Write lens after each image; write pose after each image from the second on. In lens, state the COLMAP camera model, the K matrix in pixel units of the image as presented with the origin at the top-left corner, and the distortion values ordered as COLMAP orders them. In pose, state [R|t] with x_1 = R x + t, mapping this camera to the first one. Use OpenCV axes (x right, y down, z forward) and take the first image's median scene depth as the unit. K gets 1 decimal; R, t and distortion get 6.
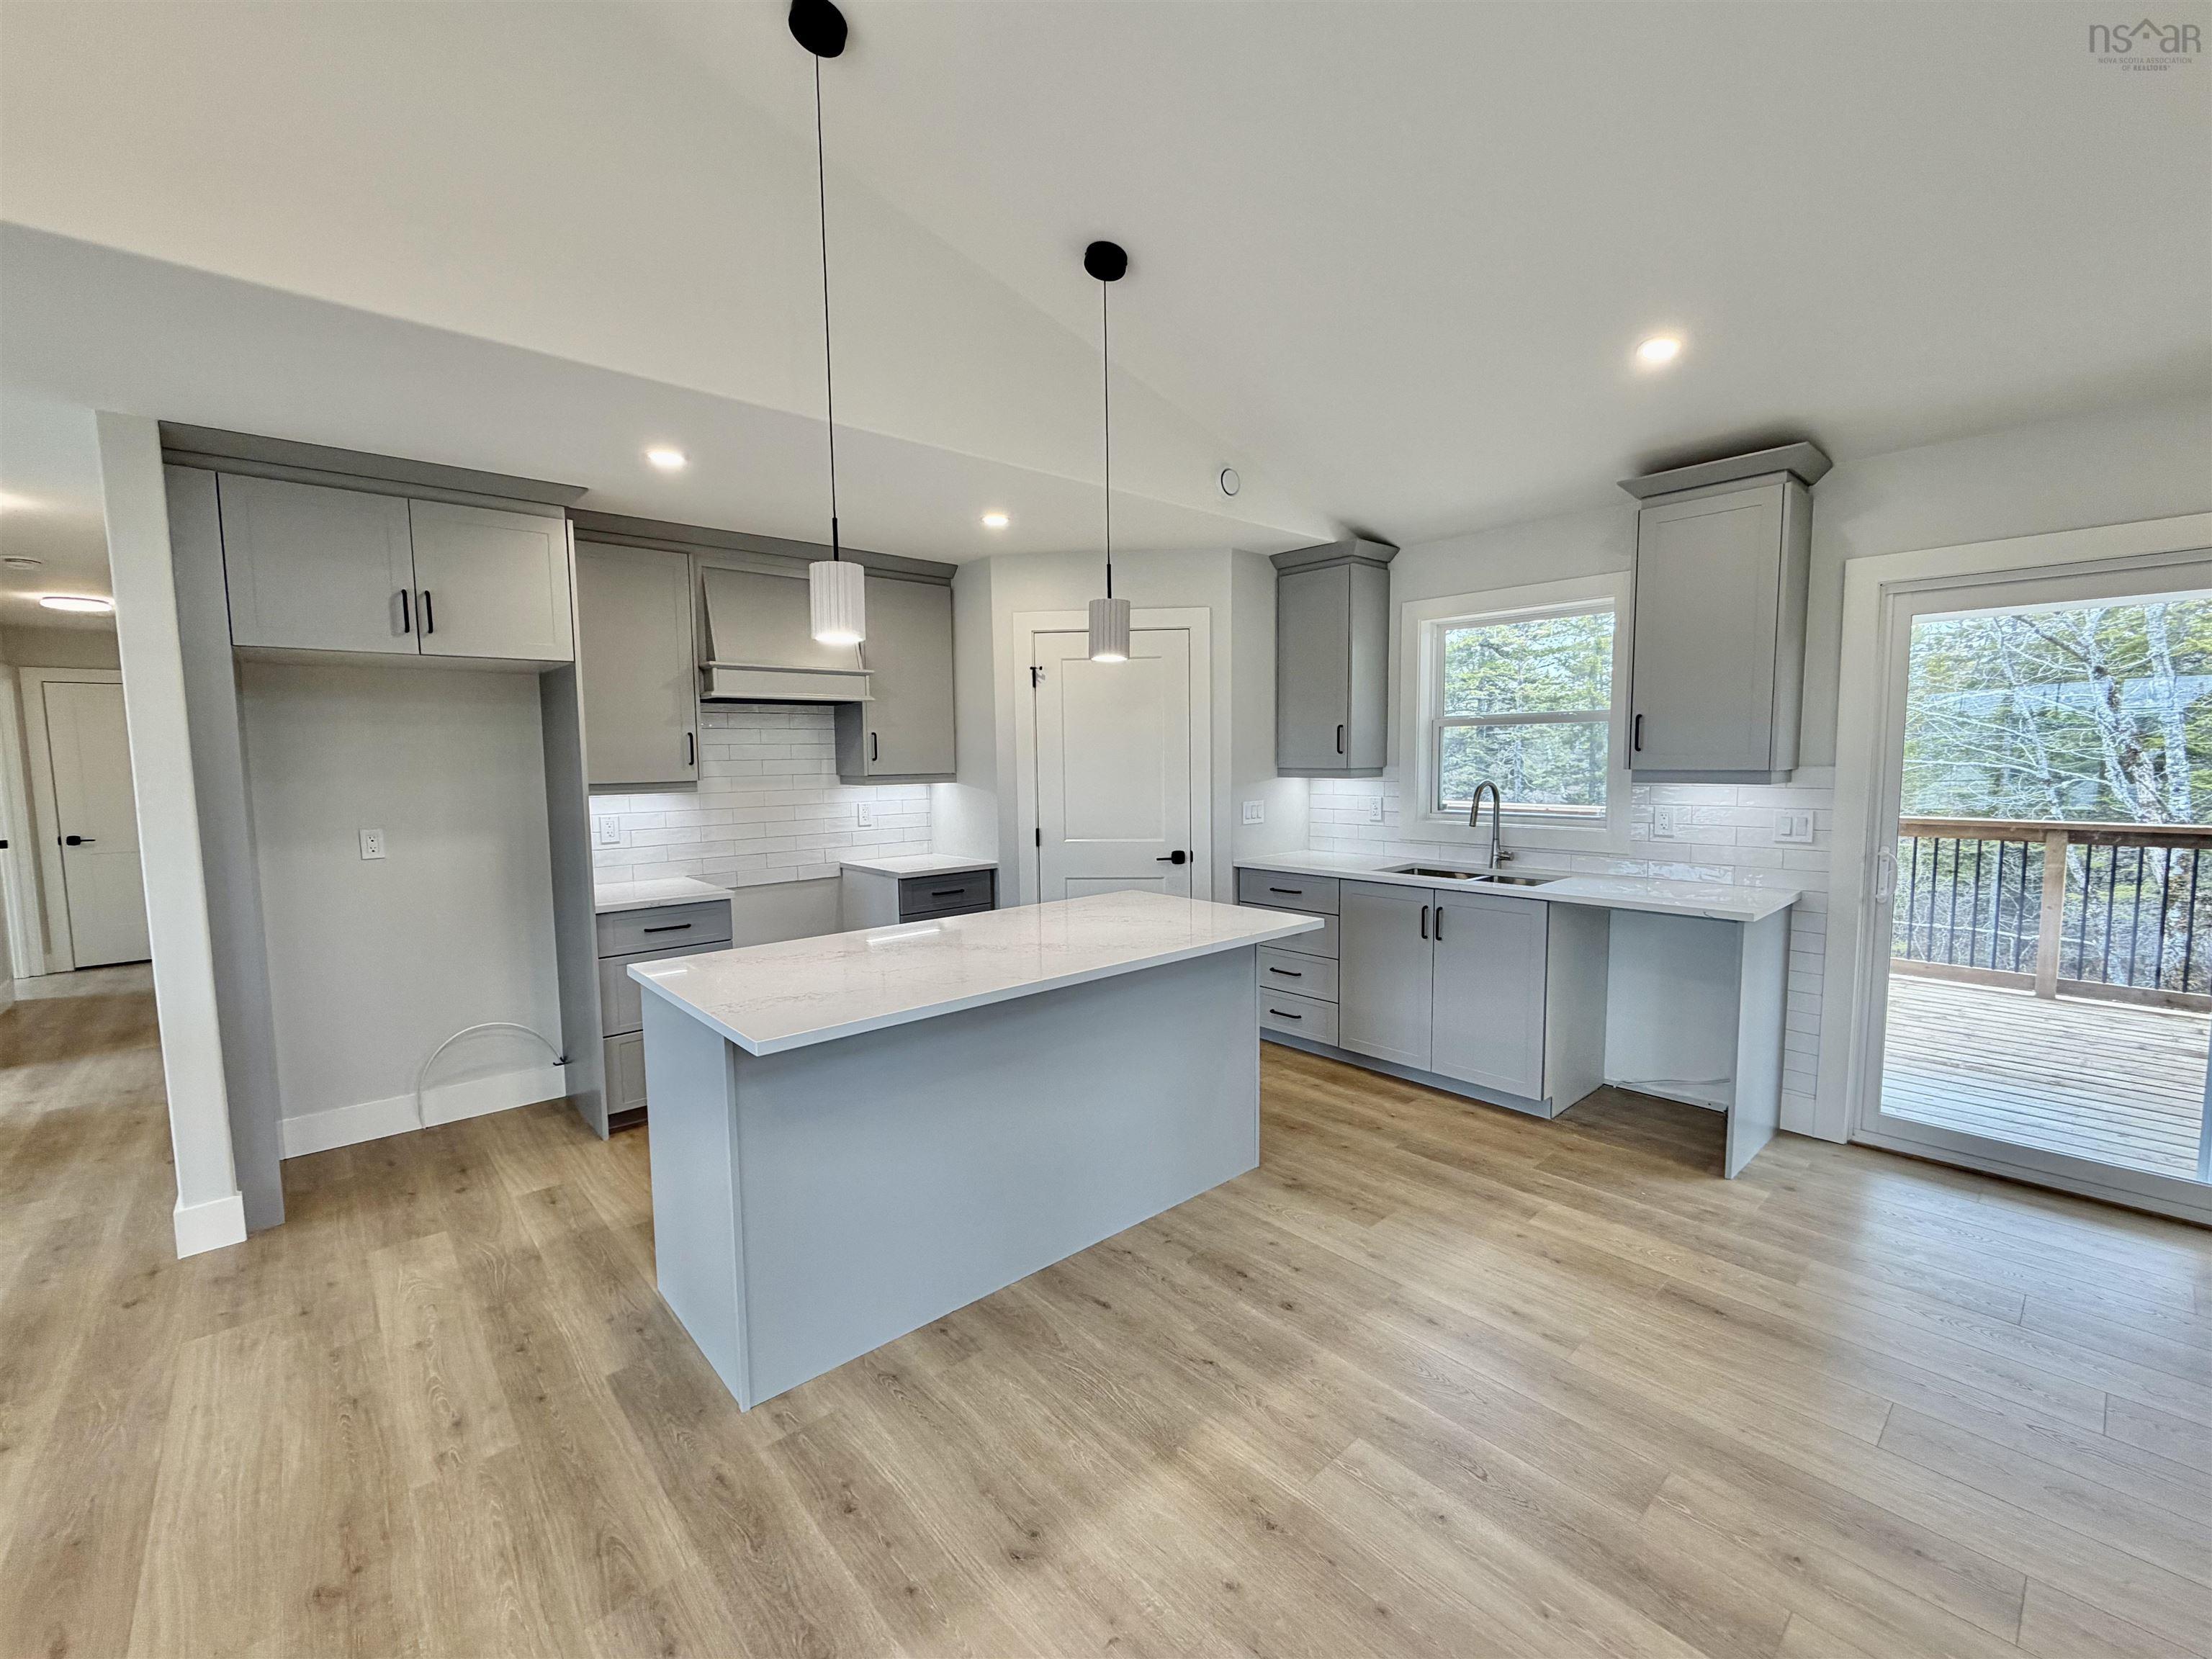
lens RADIAL K [[920.2, 0, 1108.7], [0, 920.2, 833.5], [0, 0, 1]] dist [-0.000992, -0.000155]
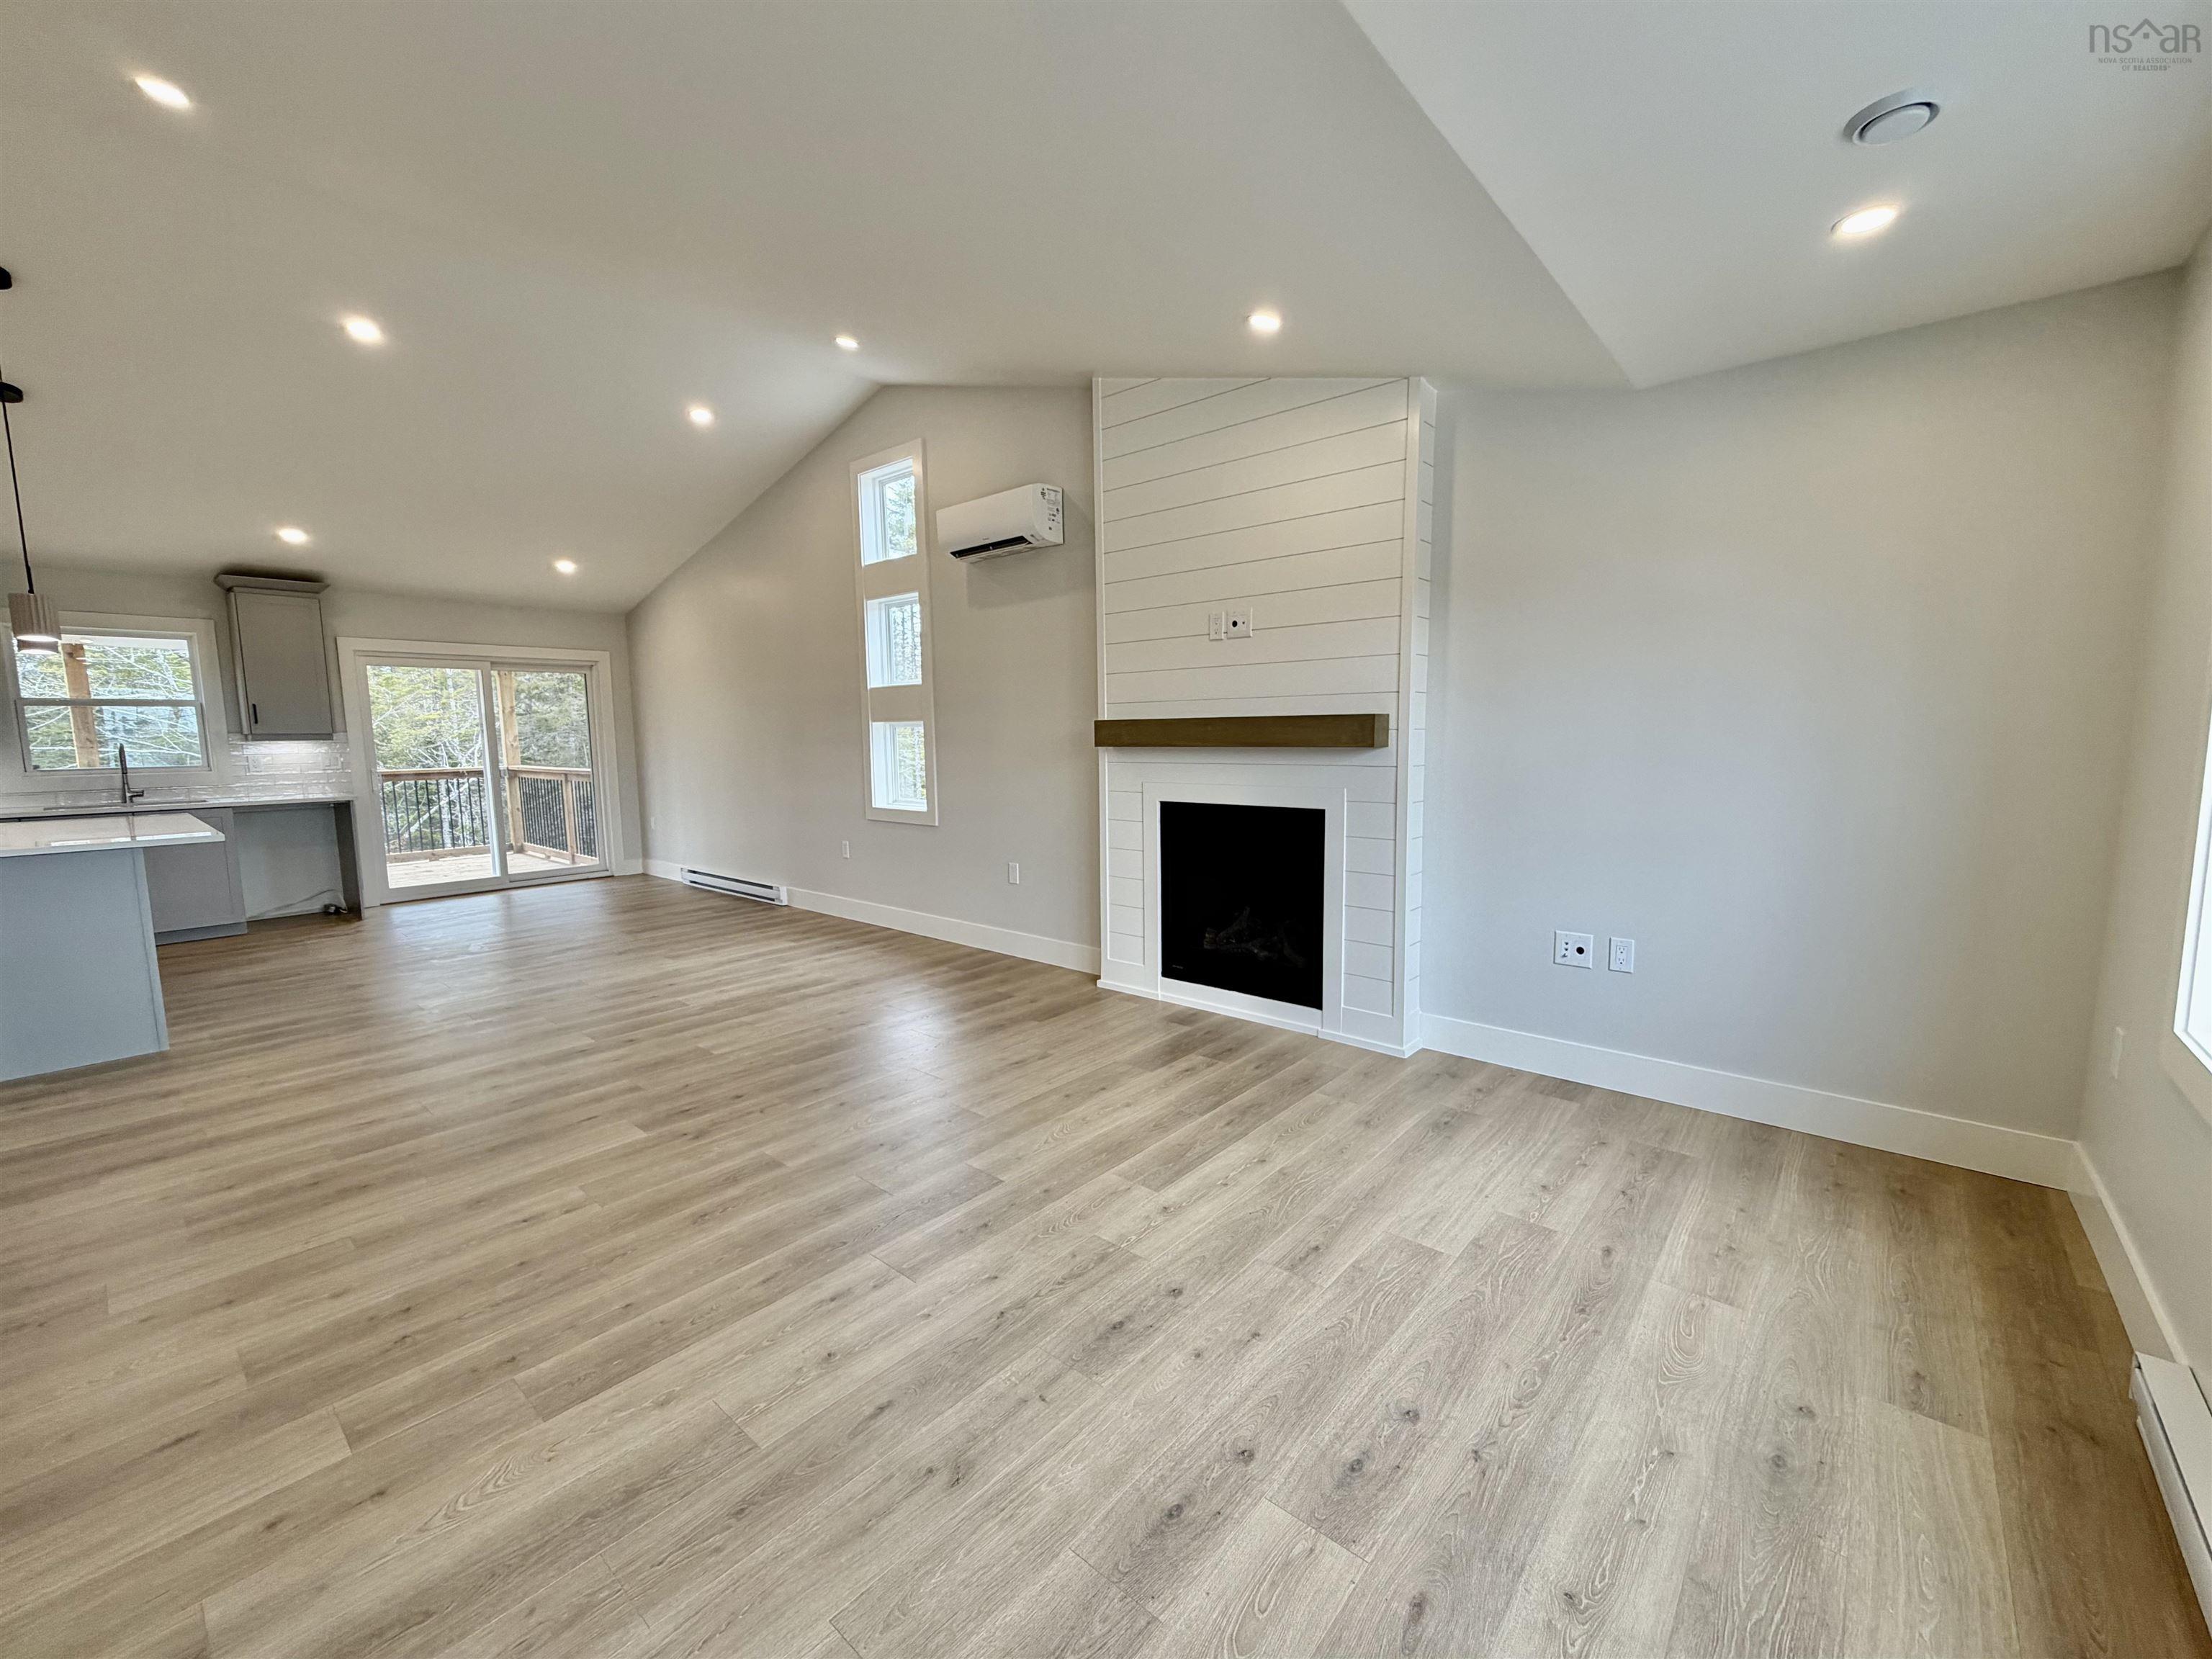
lens RADIAL K [[898.0, 0, 1106.3], [0, 898.0, 833.7], [0, 0, 1]] dist [-0.000436, 0.000470]
pose [[-0.128687, -0.097448, 0.986886, -1.549745], [0.101493, 0.988641, 0.110856, 0.109233], [-0.986478, 0.114428, -0.117335, -0.481330]]
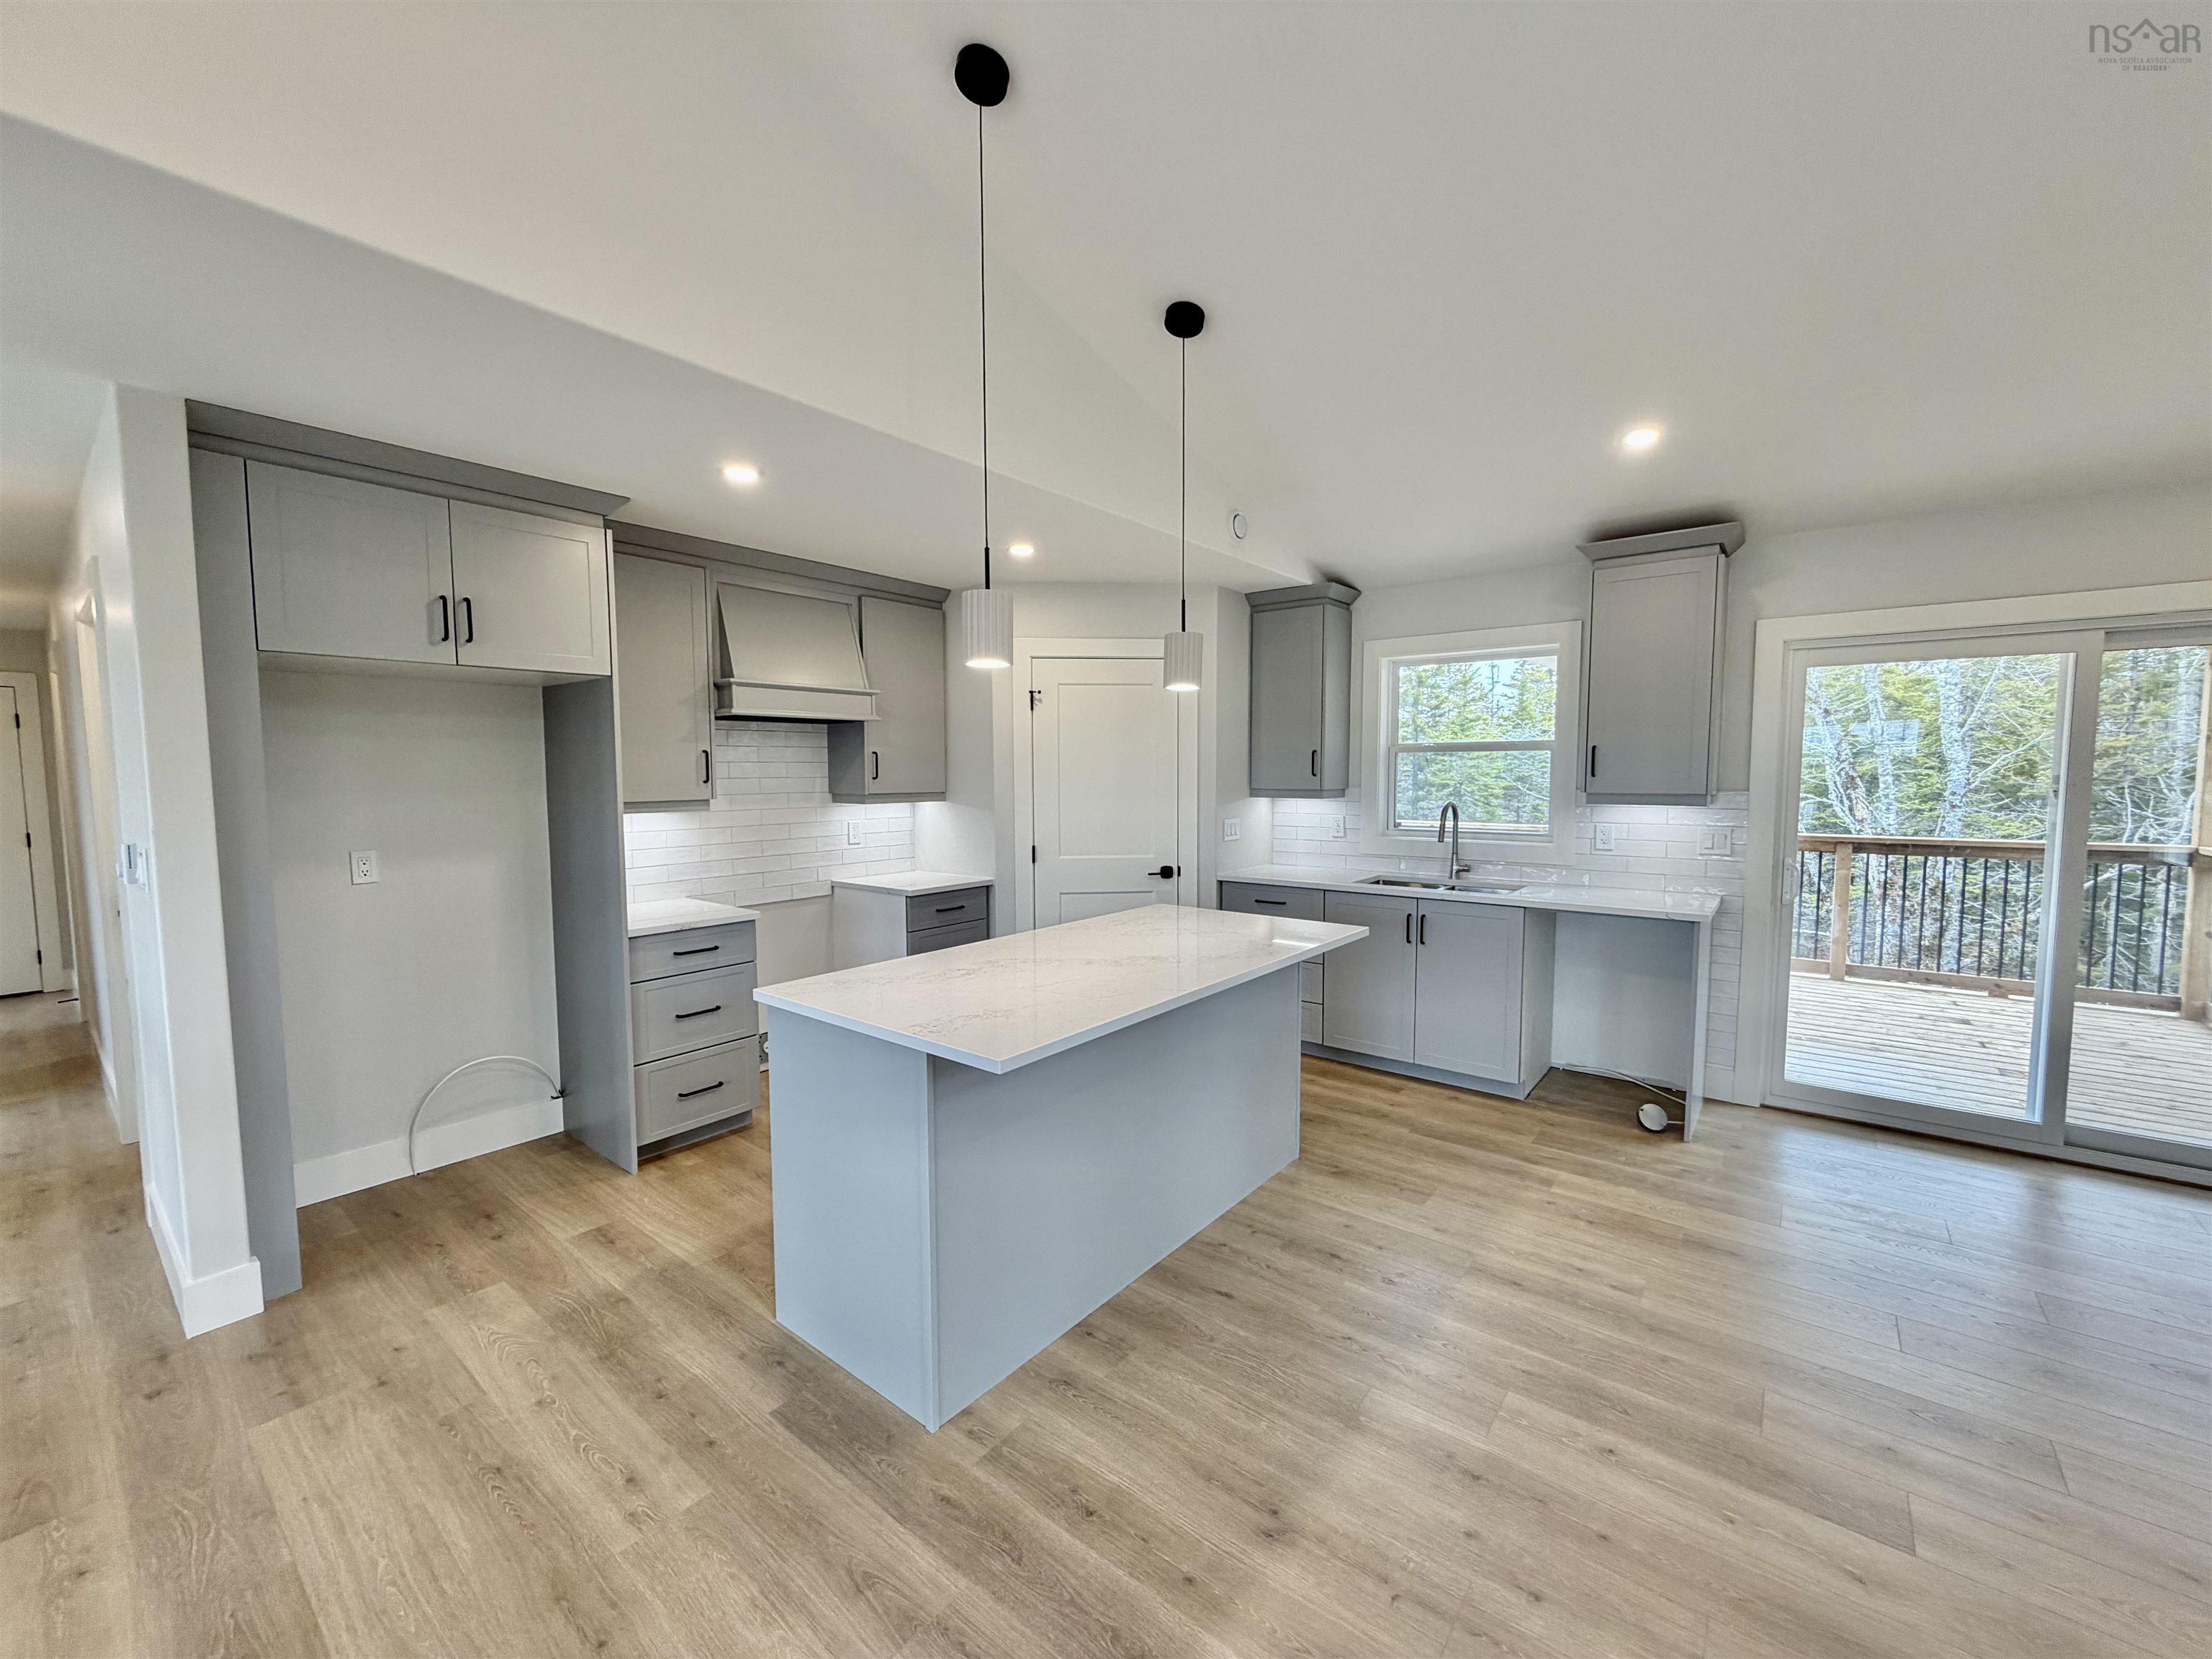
lens RADIAL K [[881.7, 0, 1102.0], [0, 881.7, 833.6], [0, 0, 1]] dist [-0.000908, 0.000108]
pose [[0.986176, -0.003165, 0.165673, -0.235319], [0.005772, 0.999867, -0.015256, -0.004955], [-0.165602, 0.016001, 0.986063, 0.007526]]
